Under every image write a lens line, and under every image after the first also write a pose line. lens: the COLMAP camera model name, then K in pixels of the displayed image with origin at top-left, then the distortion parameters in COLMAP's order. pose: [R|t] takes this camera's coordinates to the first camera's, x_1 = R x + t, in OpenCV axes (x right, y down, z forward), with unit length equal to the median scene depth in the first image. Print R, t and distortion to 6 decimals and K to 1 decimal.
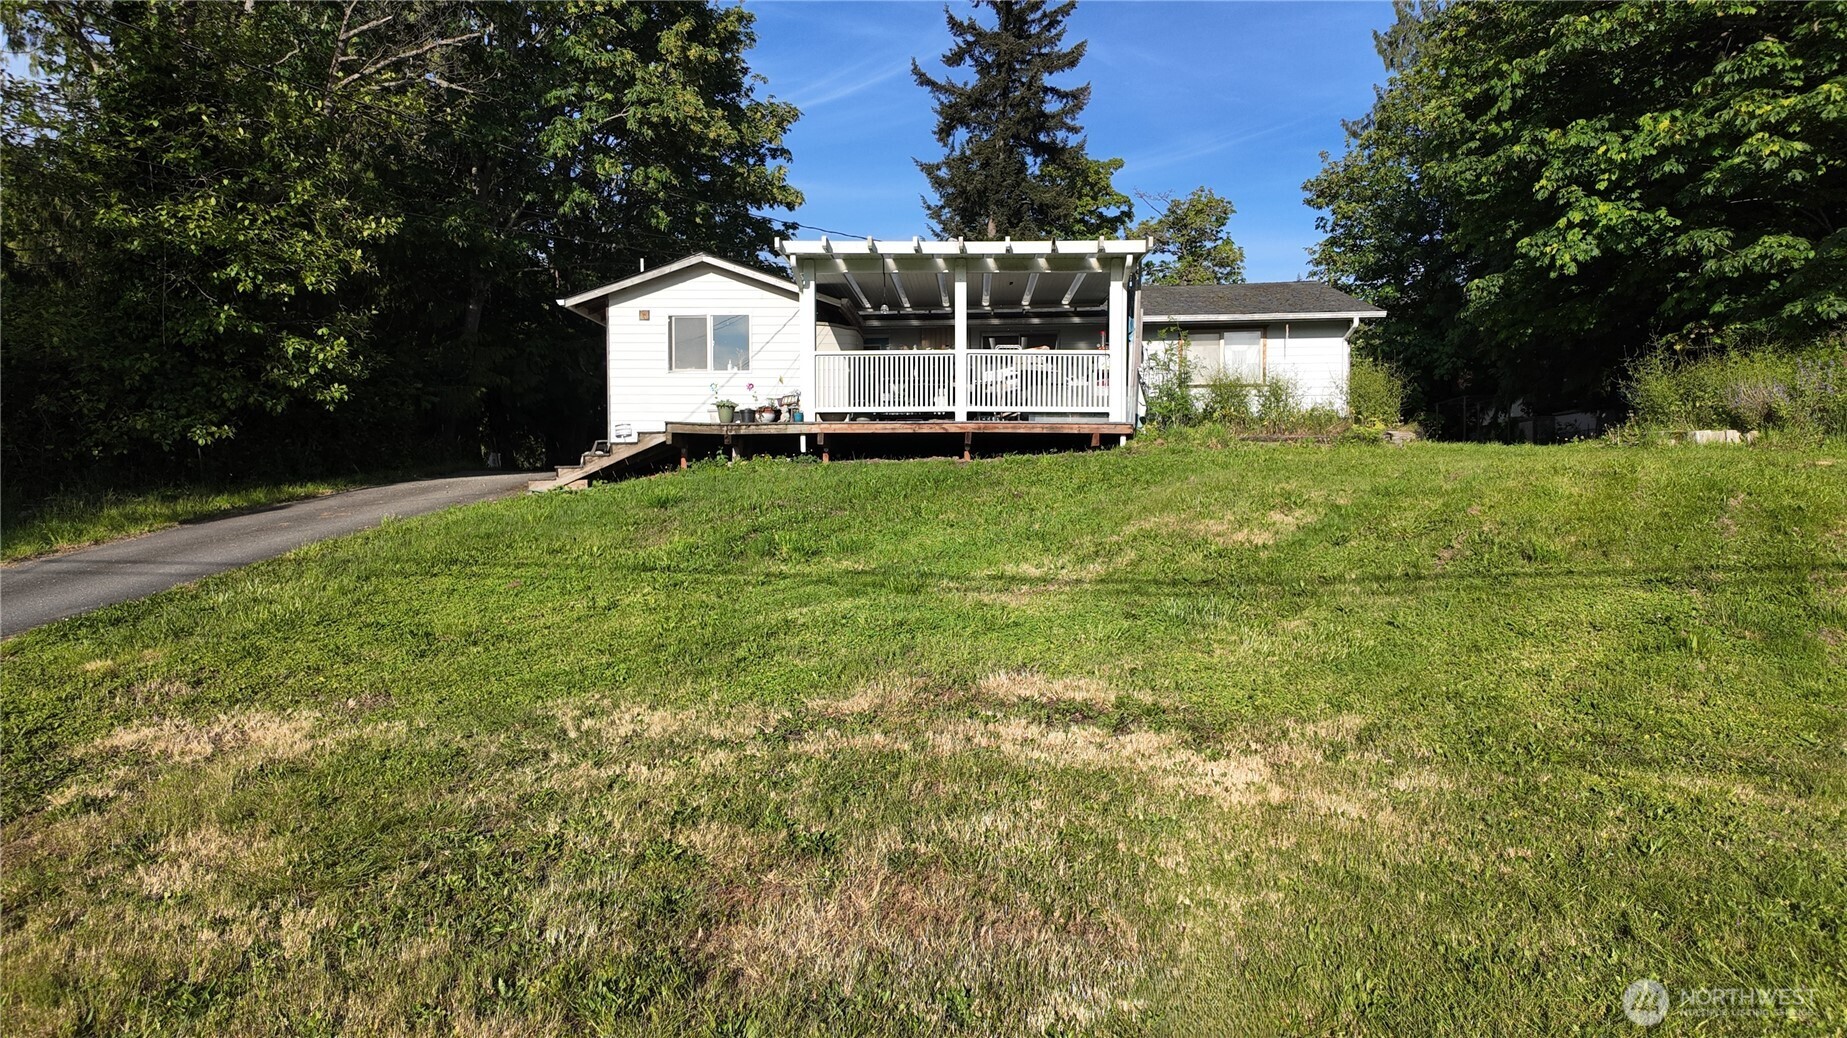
lens RADIAL K [[1165.5, 0, 923.5], [0, 1165.5, 519.0], [0, 0, 1]] dist [0.001495, 0.000134]
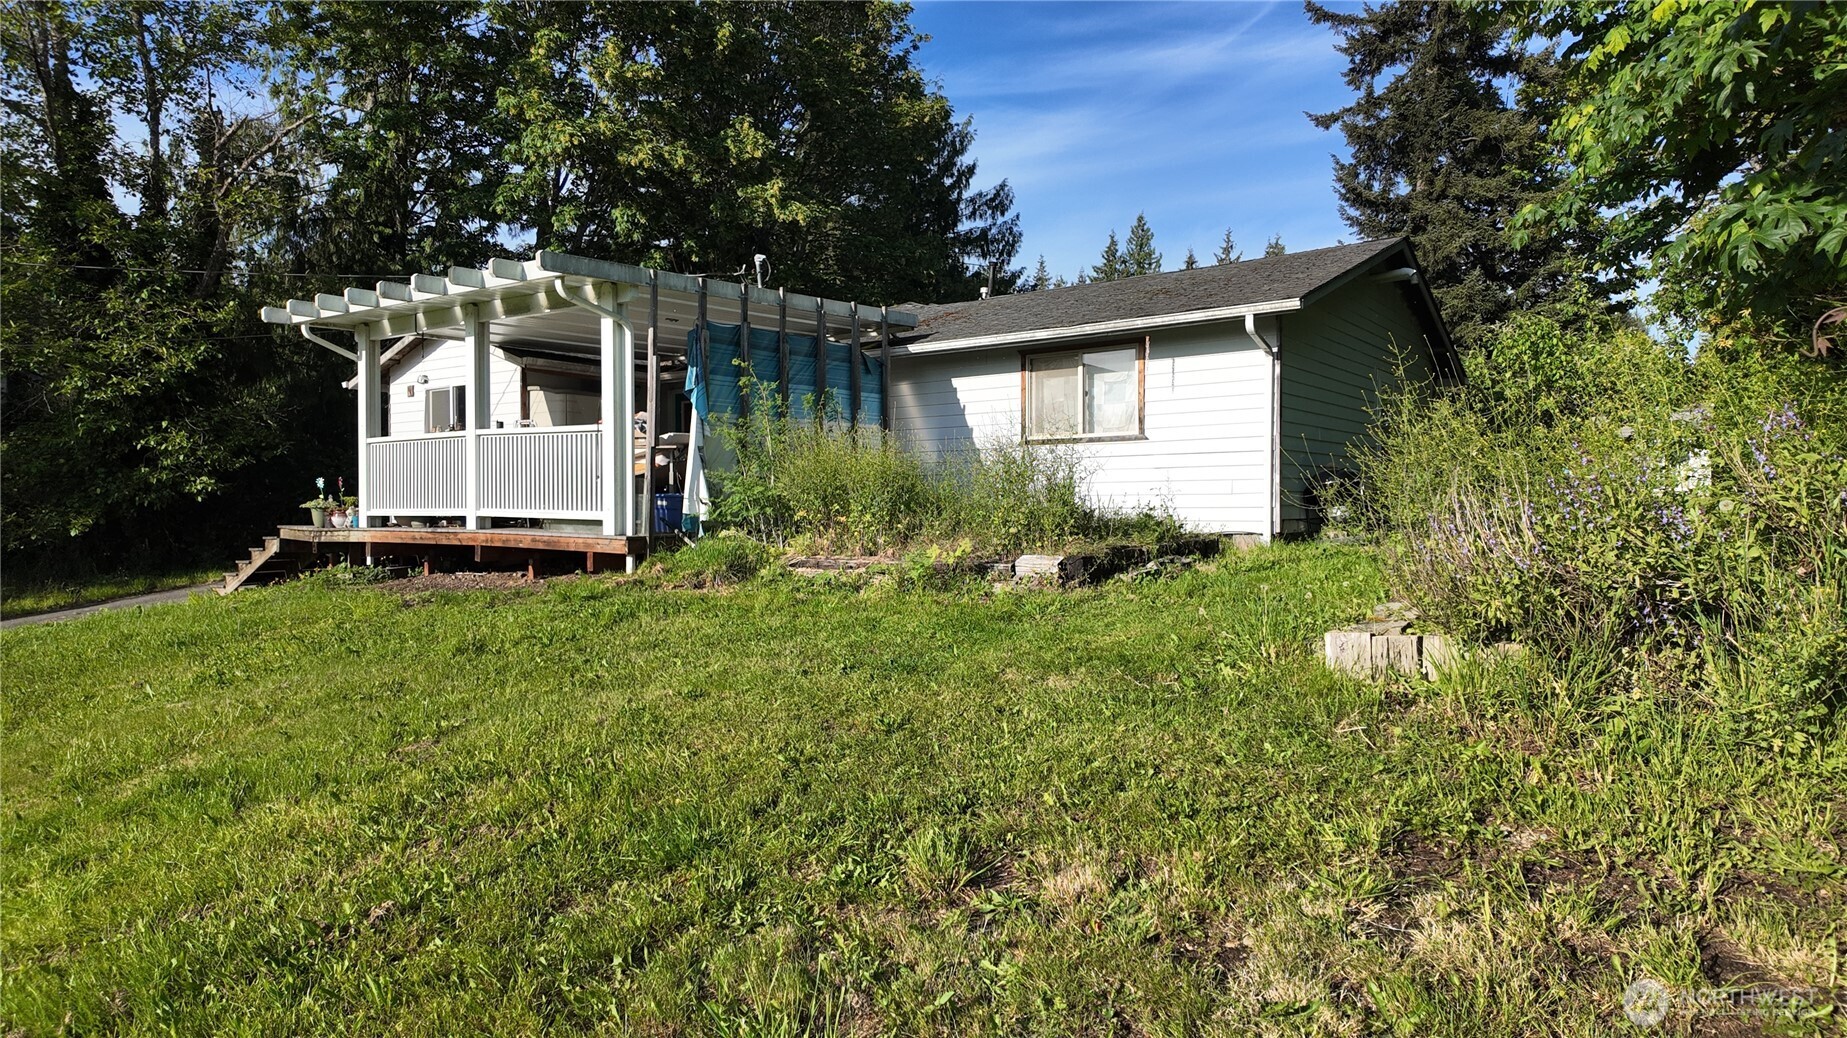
lens RADIAL K [[1165.5, 0, 923.5], [0, 1165.5, 519.0], [0, 0, 1]] dist [0.001495, 0.000134]
pose [[0.858044, -0.001329, -0.513575, 0.558183], [0.004894, 0.999972, 0.005587, -0.080173], [0.513553, -0.007307, 0.858027, 0.445885]]
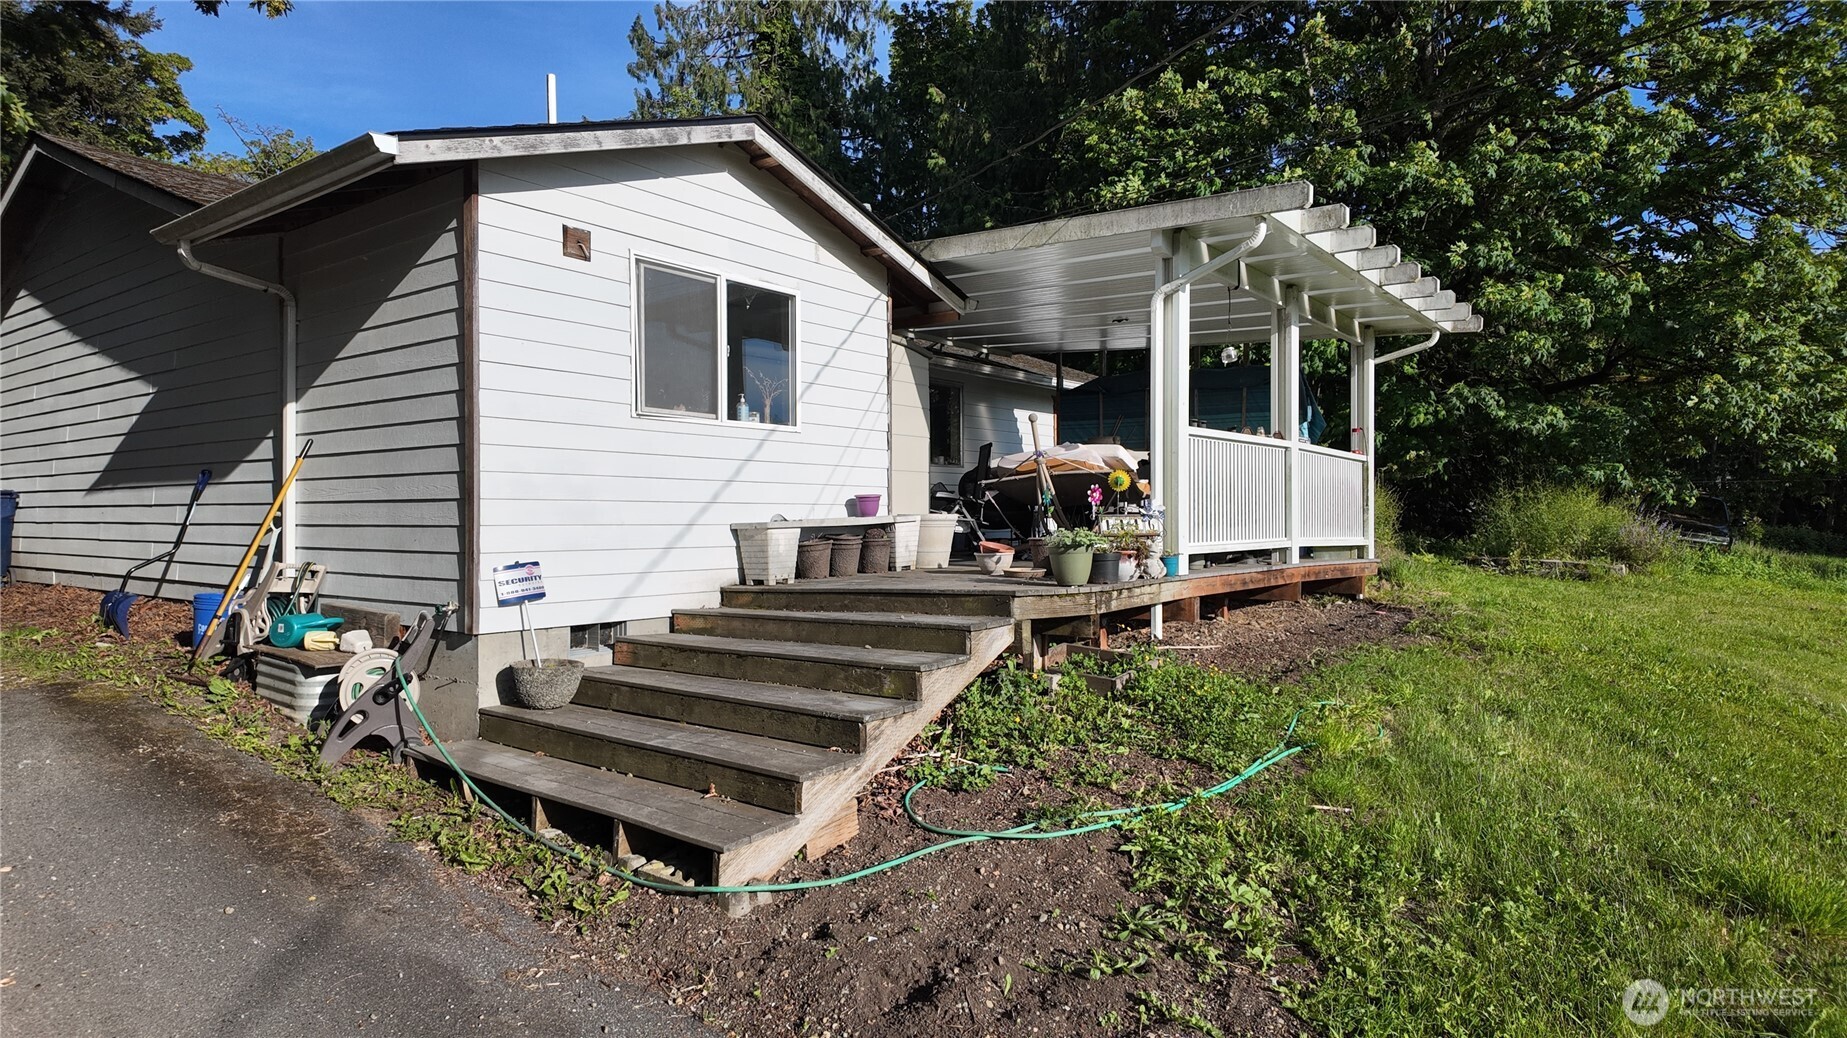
lens RADIAL K [[1114.2, 0, 923.5], [0, 1114.2, 519.0], [0, 0, 1]] dist [0.068221, -0.099918]
pose [[0.522271, -0.009163, 0.852730, -0.470070], [0.005655, 0.999957, 0.007282, -0.095904], [-0.852761, 0.001019, 0.522301, 0.743479]]
